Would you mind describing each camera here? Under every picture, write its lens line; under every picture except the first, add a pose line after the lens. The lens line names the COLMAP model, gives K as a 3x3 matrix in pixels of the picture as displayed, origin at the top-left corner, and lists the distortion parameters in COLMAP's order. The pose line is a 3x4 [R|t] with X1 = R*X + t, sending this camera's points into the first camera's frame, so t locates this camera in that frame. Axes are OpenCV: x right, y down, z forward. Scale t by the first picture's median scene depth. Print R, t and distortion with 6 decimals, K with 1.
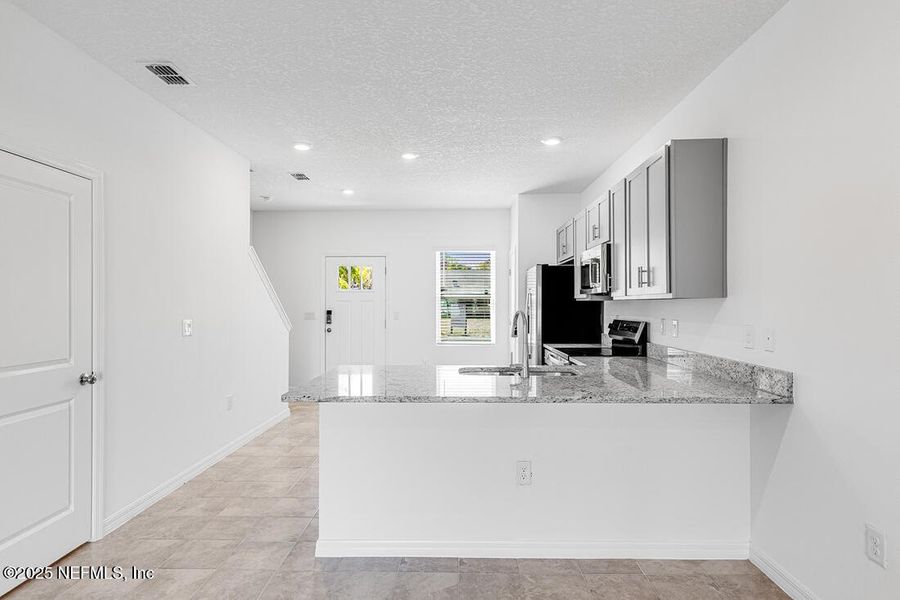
lens RADIAL K [[403.6, 0, 448.5], [0, 403.6, 303.0], [0, 0, 1]] dist [-0.009369, -0.000914]
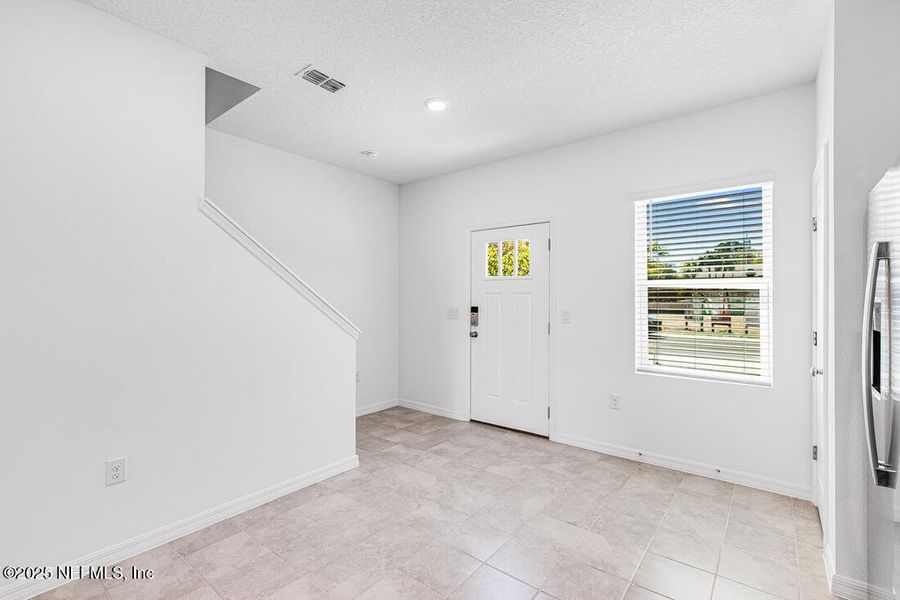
lens RADIAL K [[403.6, 0, 447.9], [0, 403.6, 298.8], [0, 0, 1]] dist [-0.009369, -0.000914]
pose [[0.814174, 0.000991, -0.580620, 0.078108], [0.003107, 0.999977, 0.006063, 0.000292], [0.580612, -0.006741, 0.814152, 0.400498]]
